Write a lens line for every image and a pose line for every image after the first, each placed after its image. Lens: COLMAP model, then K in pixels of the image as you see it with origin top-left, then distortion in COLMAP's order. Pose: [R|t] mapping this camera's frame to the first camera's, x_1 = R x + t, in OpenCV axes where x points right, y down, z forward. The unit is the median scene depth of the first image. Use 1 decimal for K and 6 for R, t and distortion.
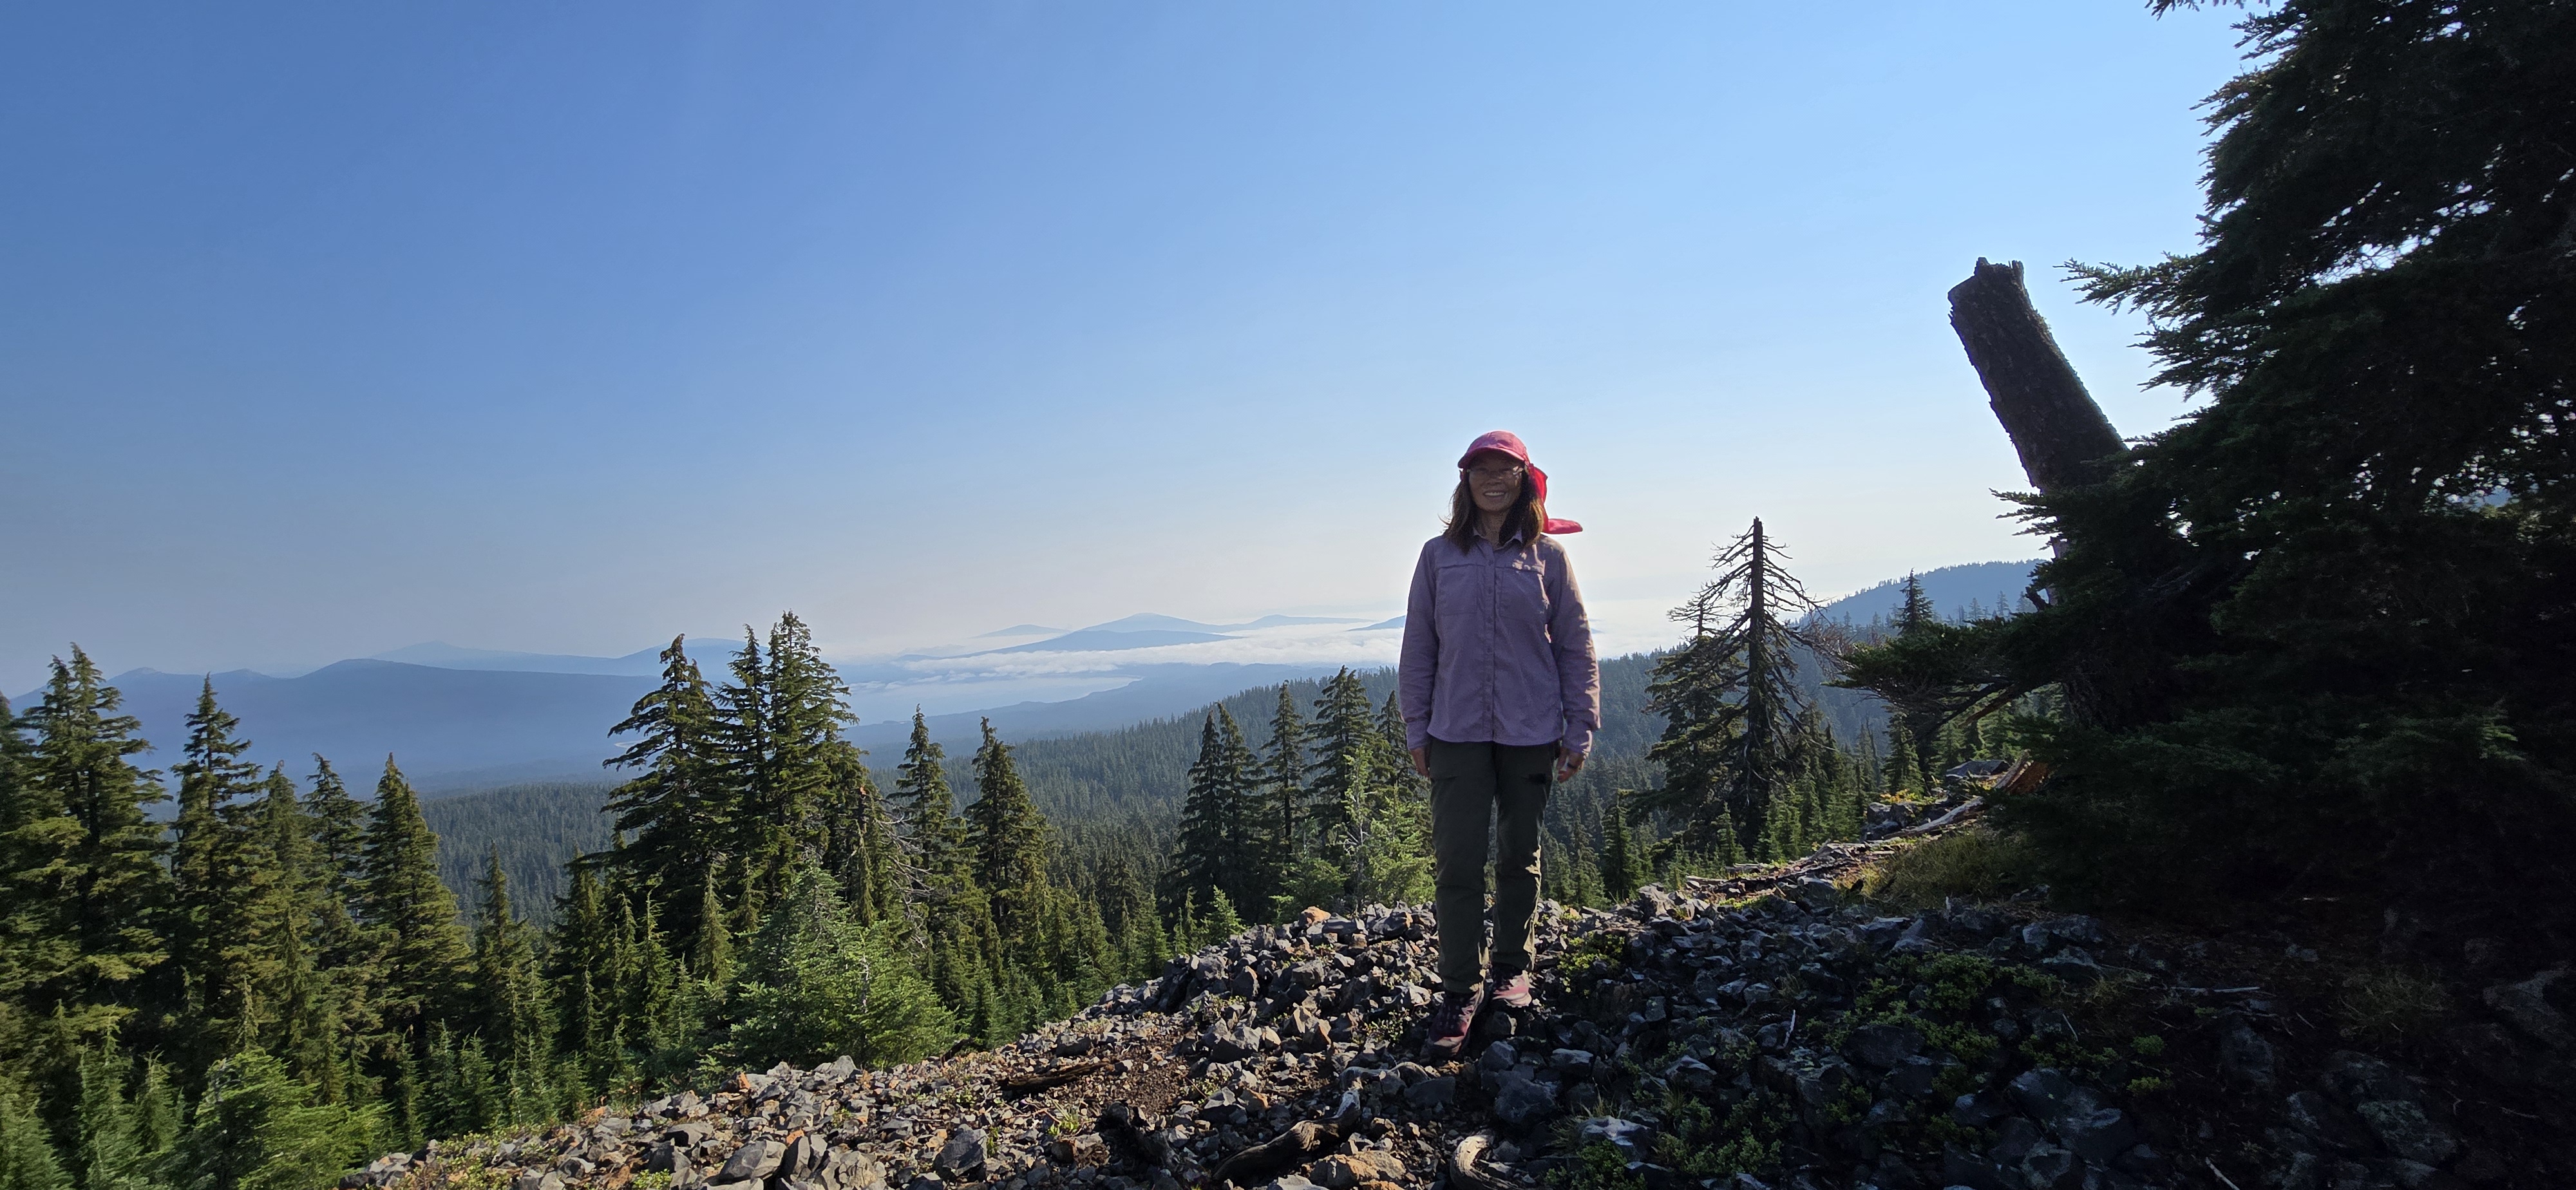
lens RADIAL K [[1062.4, 0, 1277.8], [0, 1062.4, 587.9], [0, 0, 1]] dist [-0.005119, 0.000085]
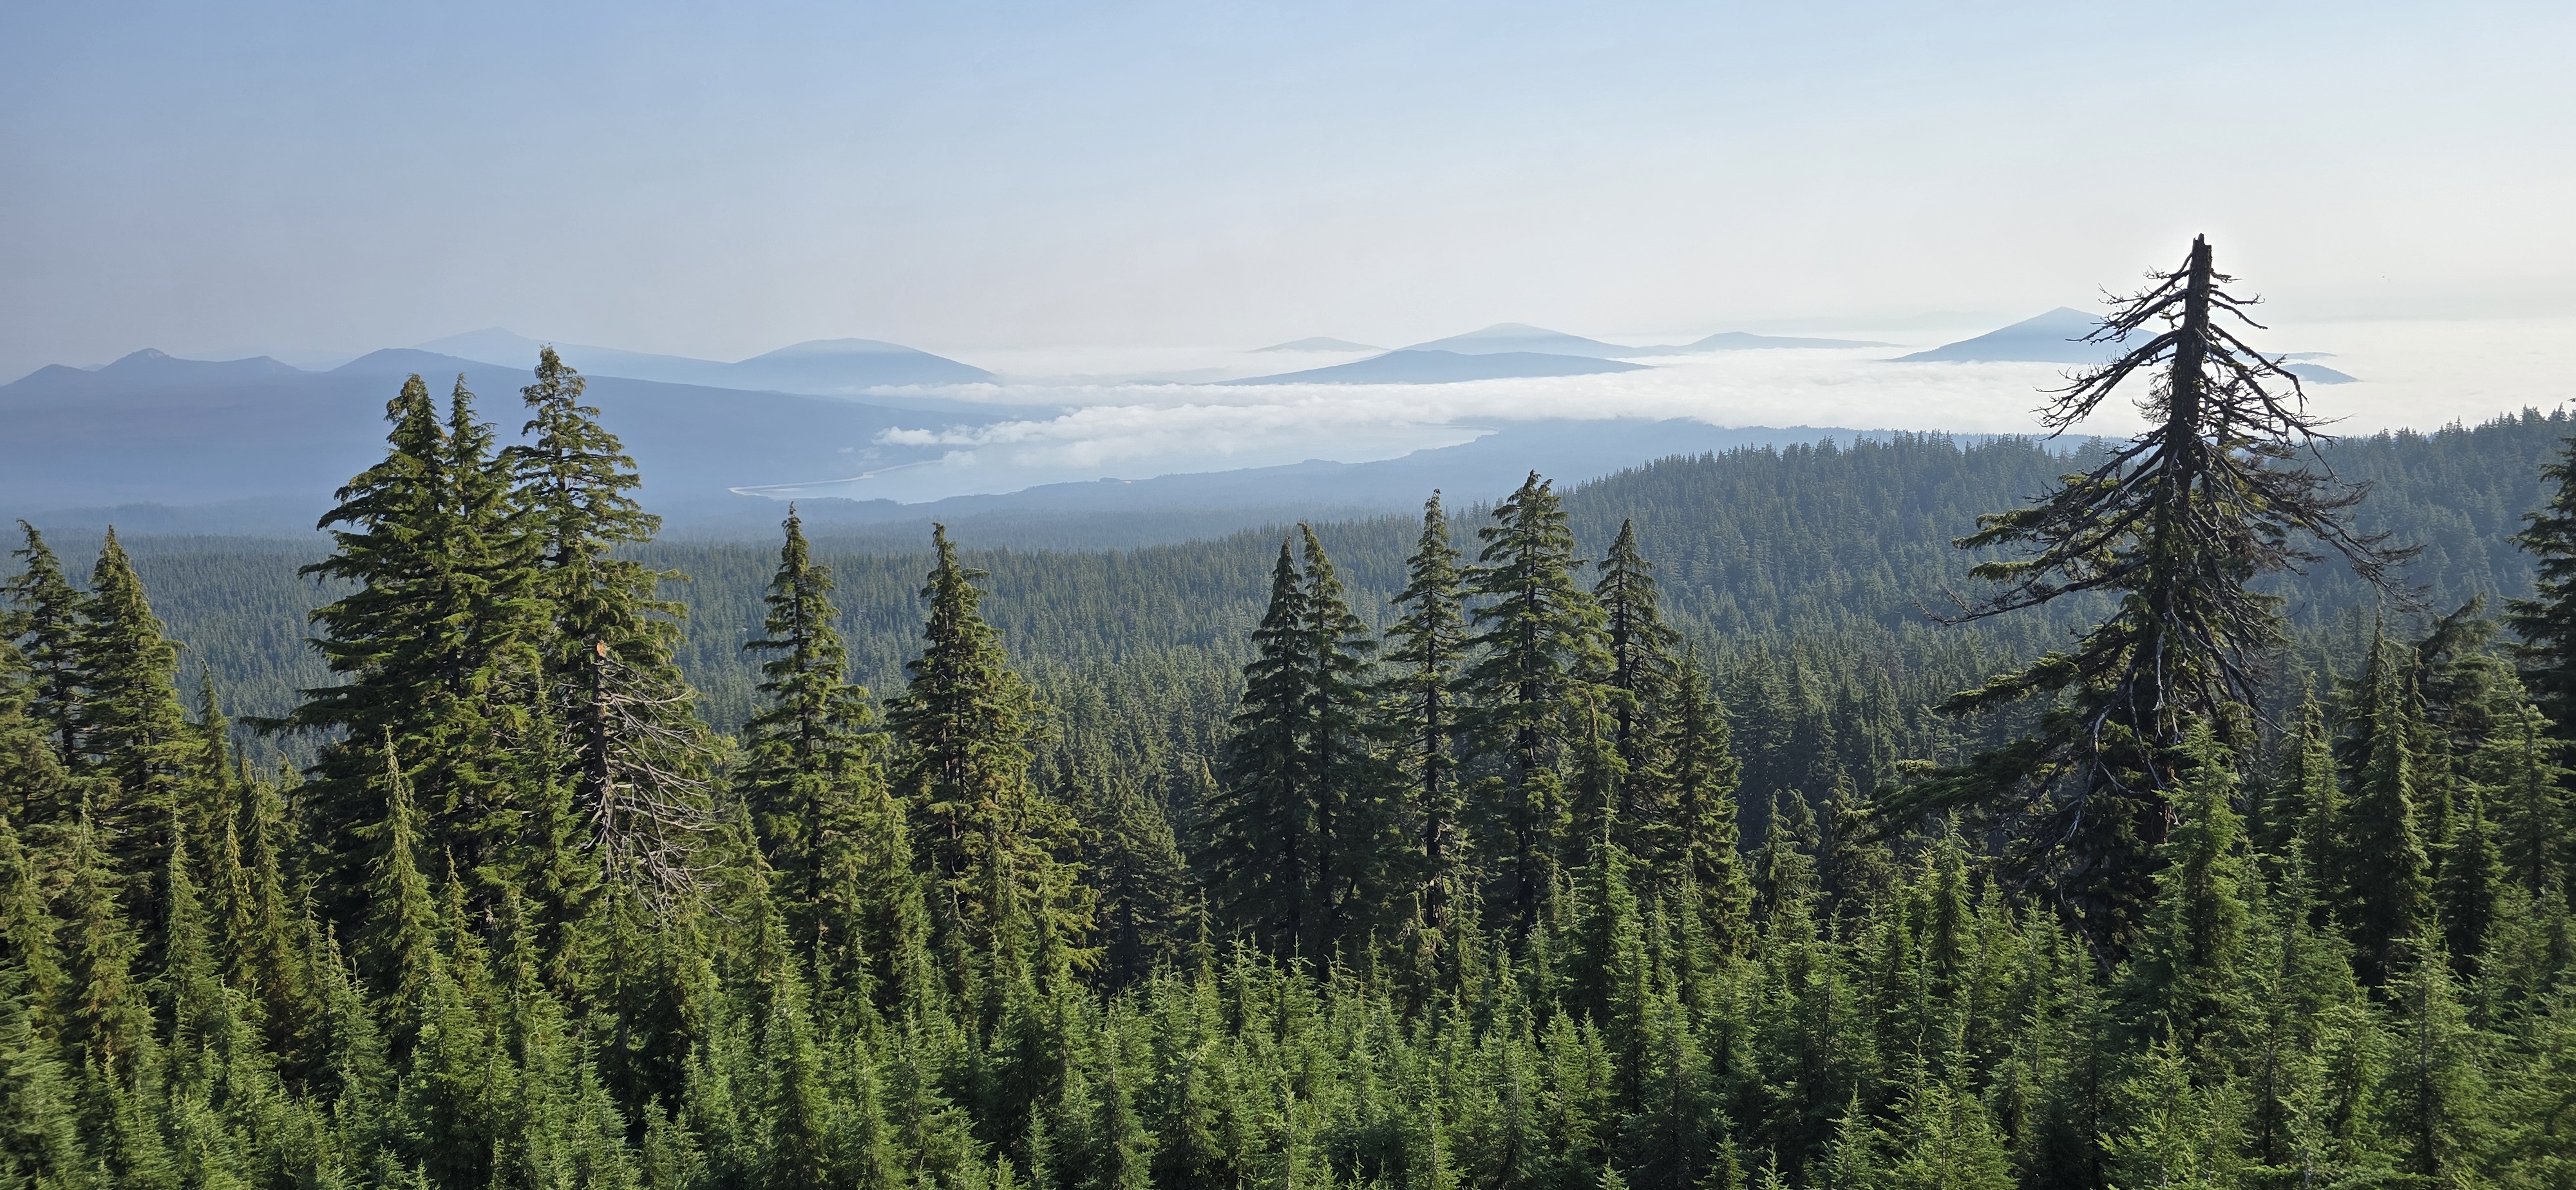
lens RADIAL K [[1730.7, 0, 1298.2], [0, 1730.7, 542.8], [0, 0, 1]] dist [0.199274, -0.354542]
pose [[0.966507, 0.063973, -0.248539, 0.211394], [-0.025771, 0.987732, 0.154018, -0.033776], [0.255343, -0.142455, 0.956298, 0.099698]]
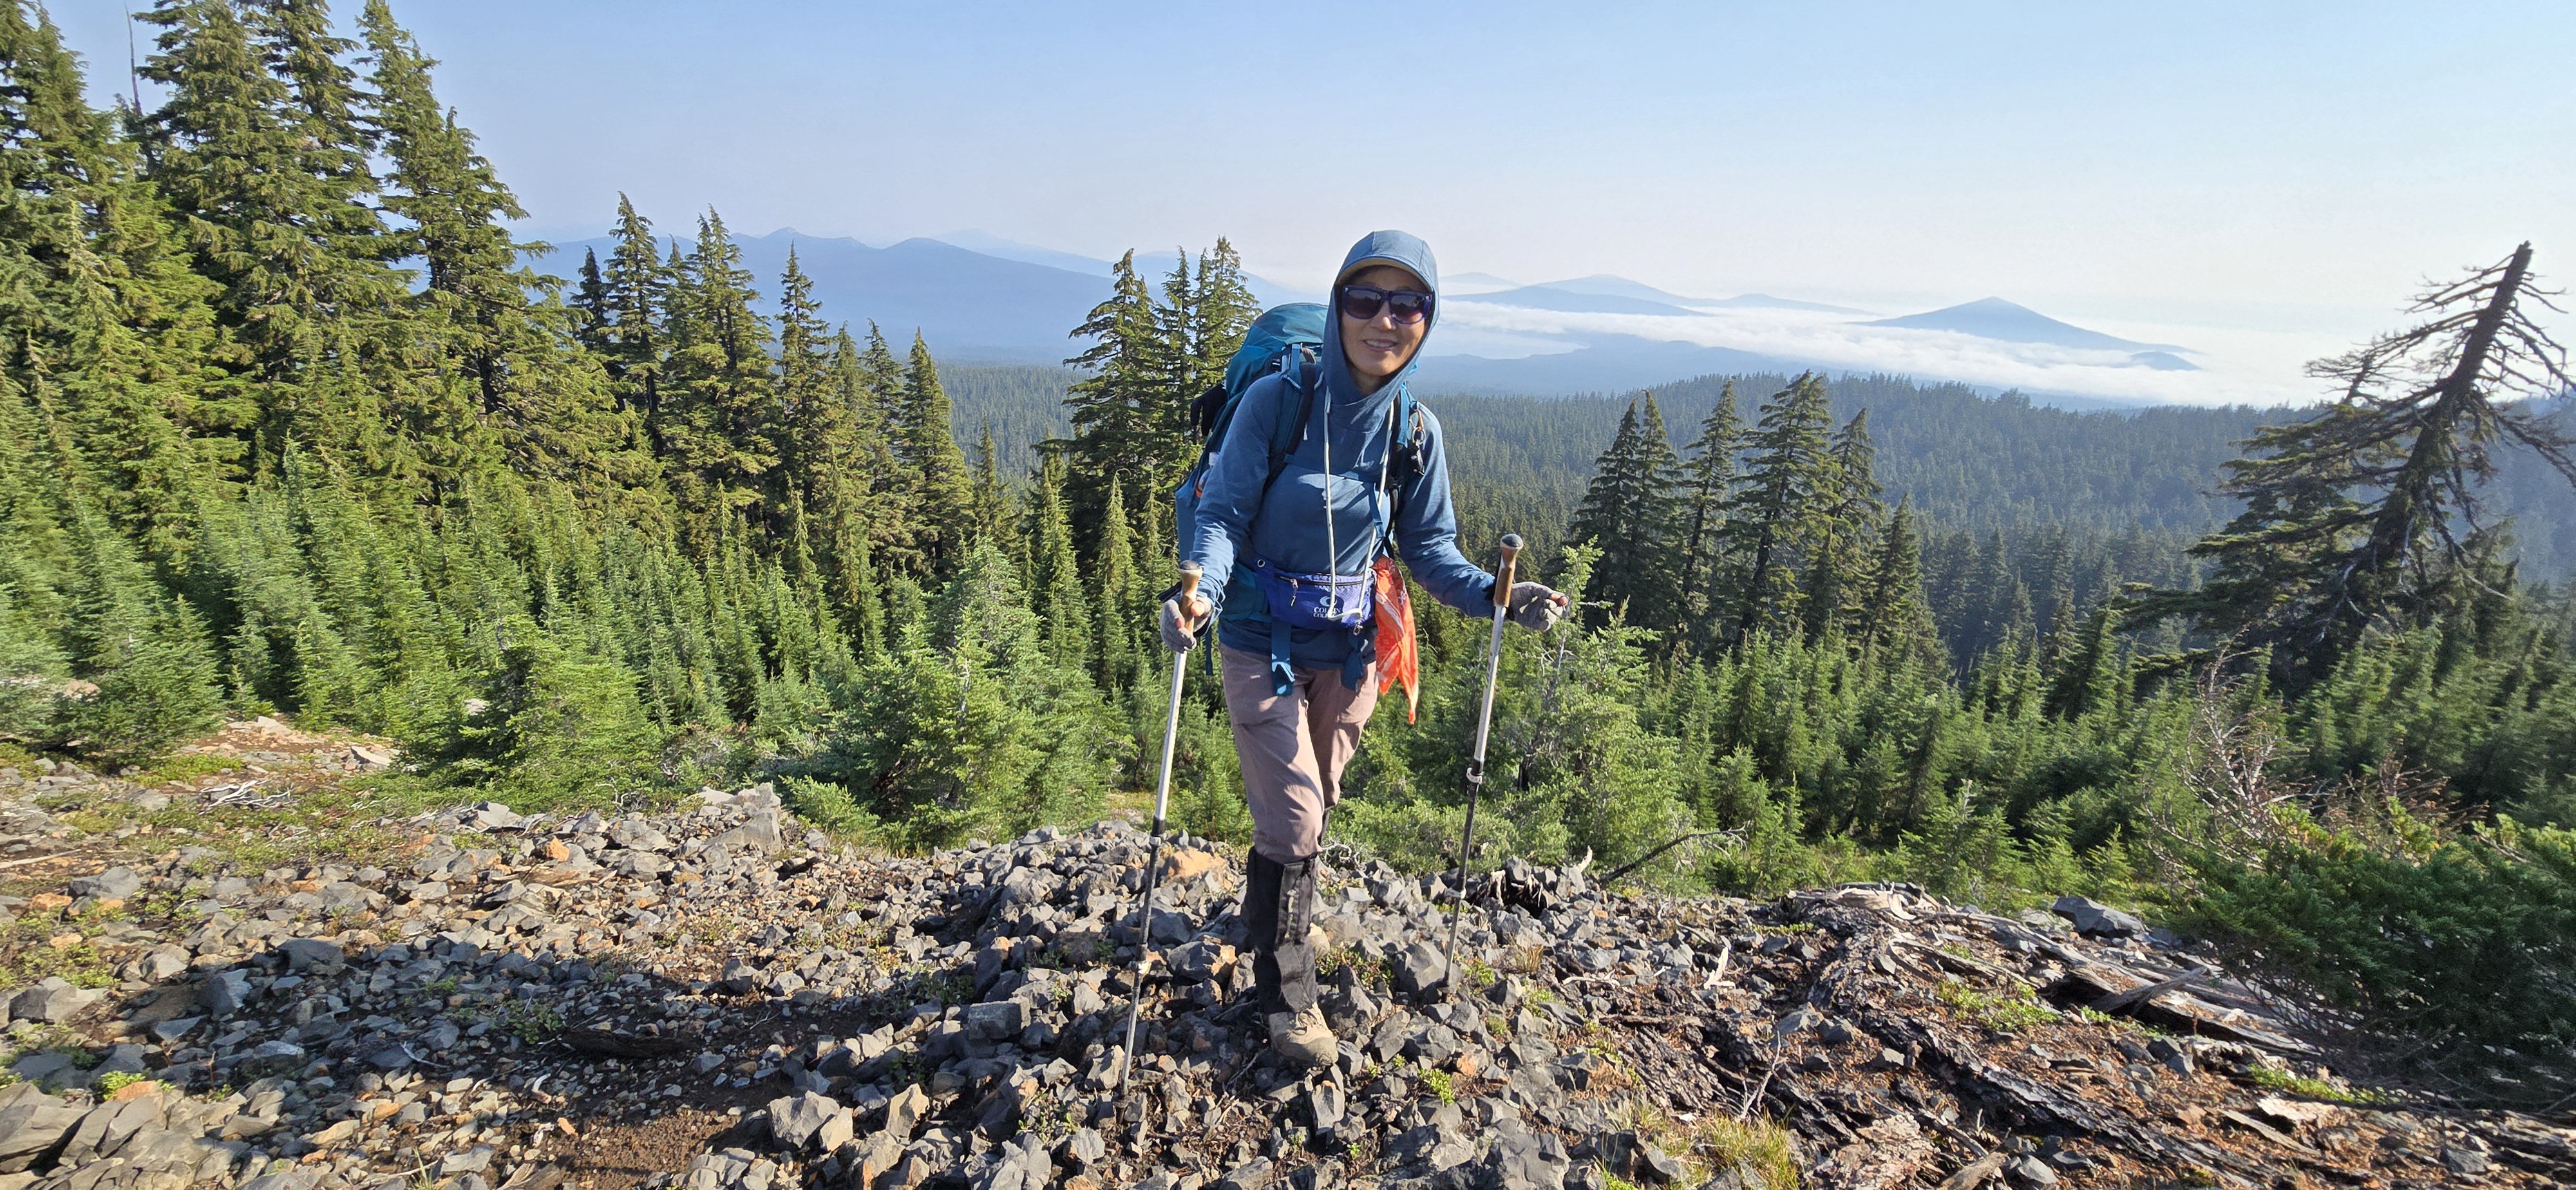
lens RADIAL K [[1071.8, 0, 1270.8], [0, 1071.8, 602.3], [0, 0, 1]] dist [-0.001880, -0.000414]
pose [[0.908295, 0.224481, -0.353000, 0.019045], [-0.097661, 0.934299, 0.342853, -0.006368], [0.406771, -0.276938, 0.870542, 0.028396]]
